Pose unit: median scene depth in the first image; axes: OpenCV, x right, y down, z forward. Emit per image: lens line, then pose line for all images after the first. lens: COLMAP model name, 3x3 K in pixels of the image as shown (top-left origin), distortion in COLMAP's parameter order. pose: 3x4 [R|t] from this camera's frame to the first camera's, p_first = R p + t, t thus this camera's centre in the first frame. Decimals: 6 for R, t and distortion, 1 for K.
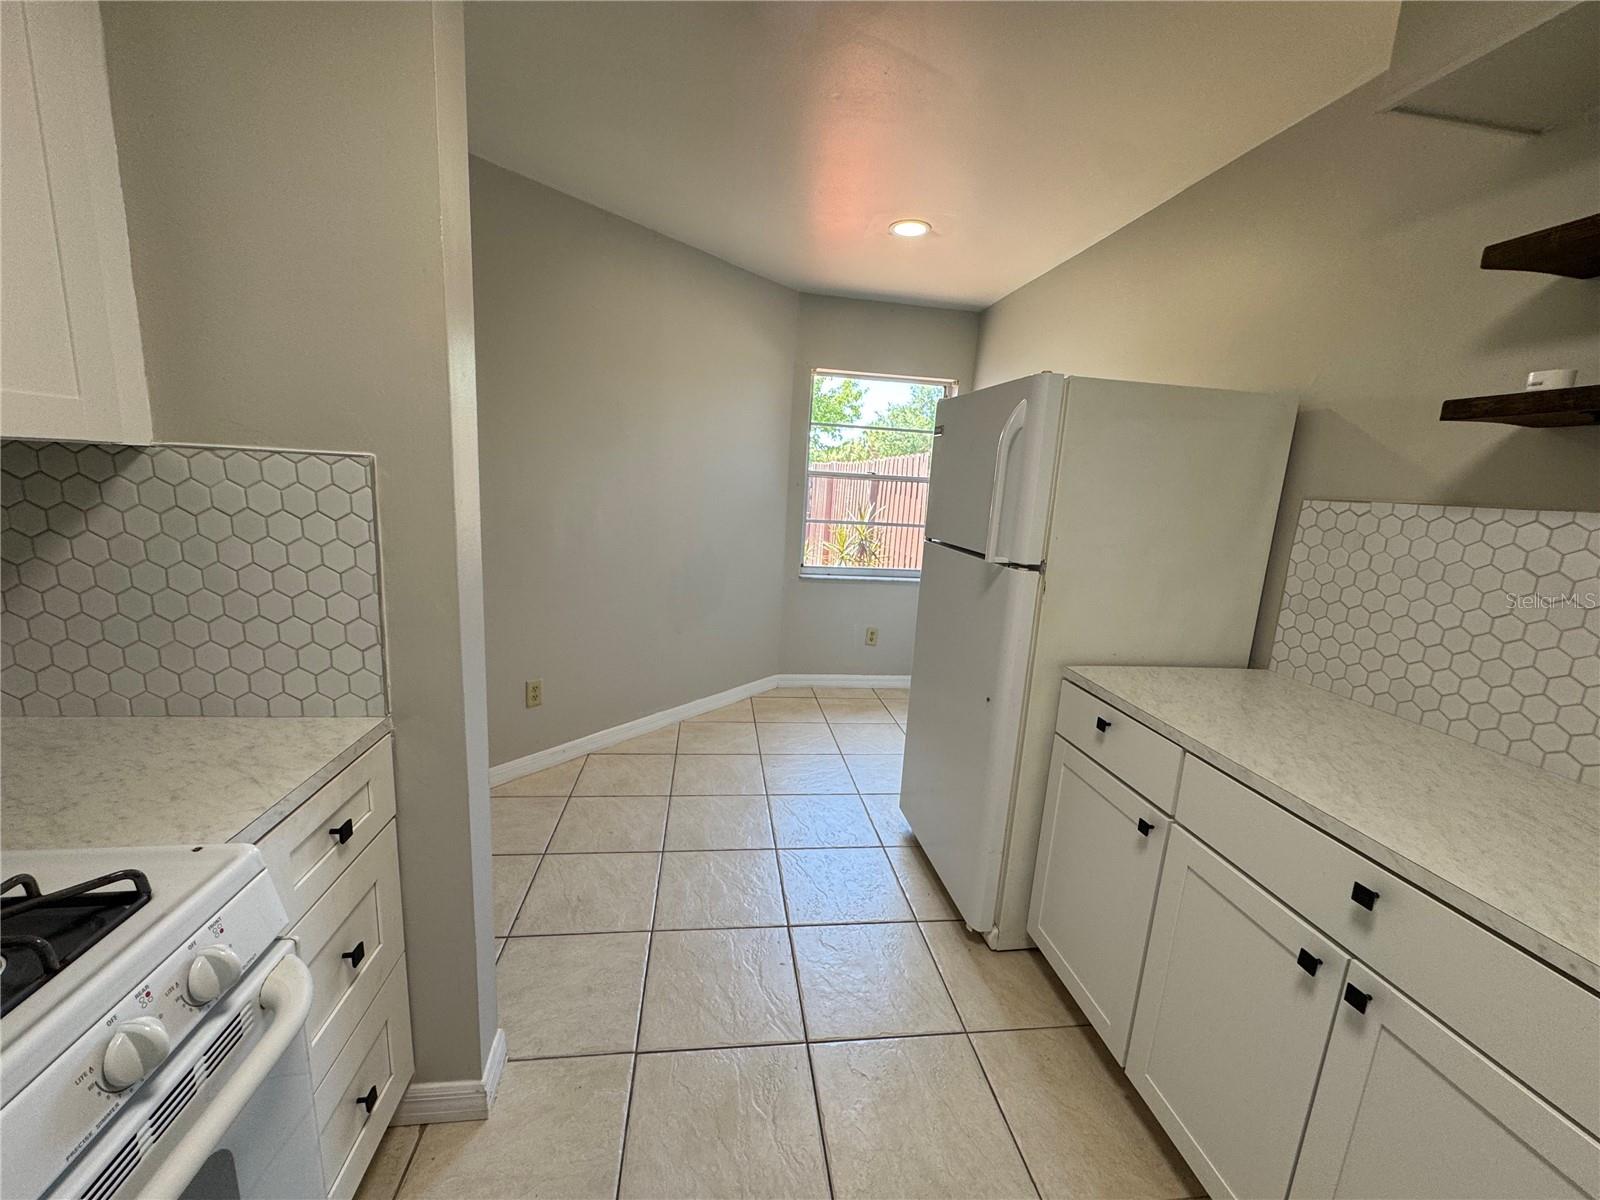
lens RADIAL K [[640.0, 0, 797.4], [0, 640.0, 599.1], [0, 0, 1]] dist [-0.003876, 0.000434]
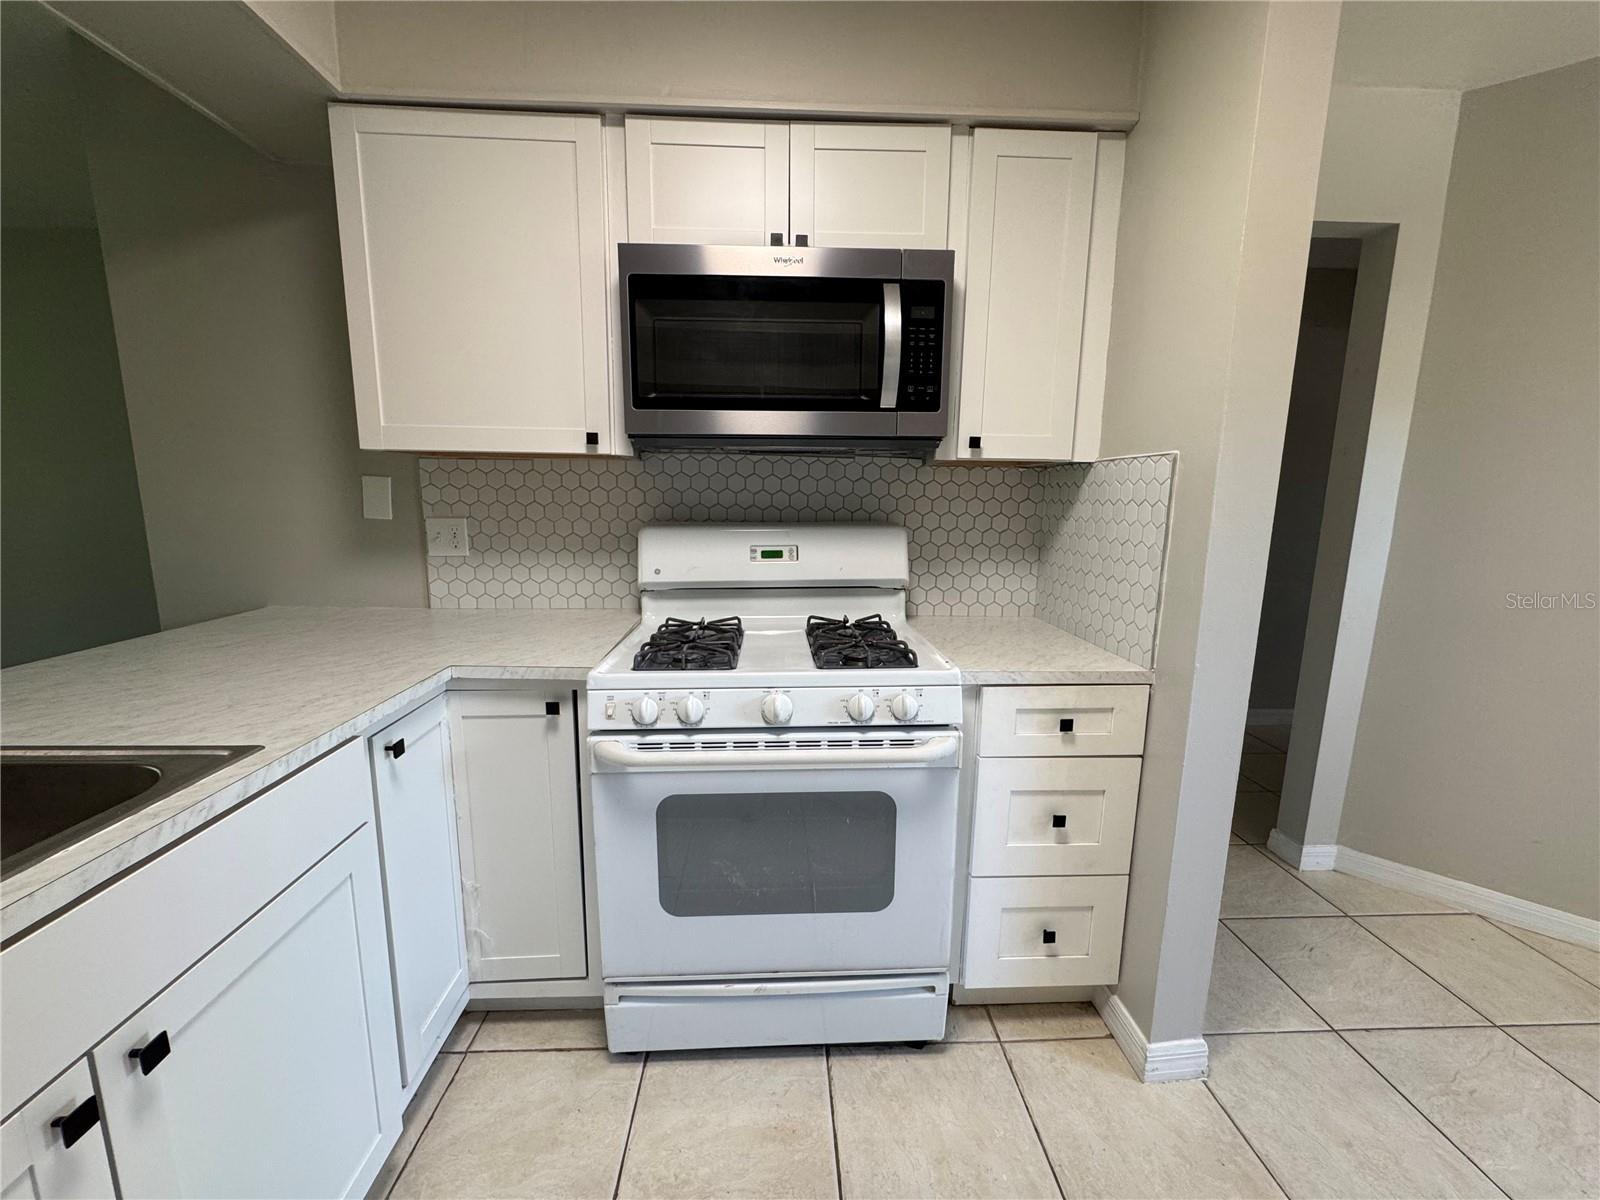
lens RADIAL K [[640.0, 0, 799.8], [0, 640.0, 599.5], [0, 0, 1]] dist [-0.003876, 0.000434]
pose [[-0.085568, 0.109142, -0.990336, 0.492651], [-0.206590, 0.970436, 0.124798, 0.034350], [0.974679, 0.215273, -0.060491, 0.338434]]
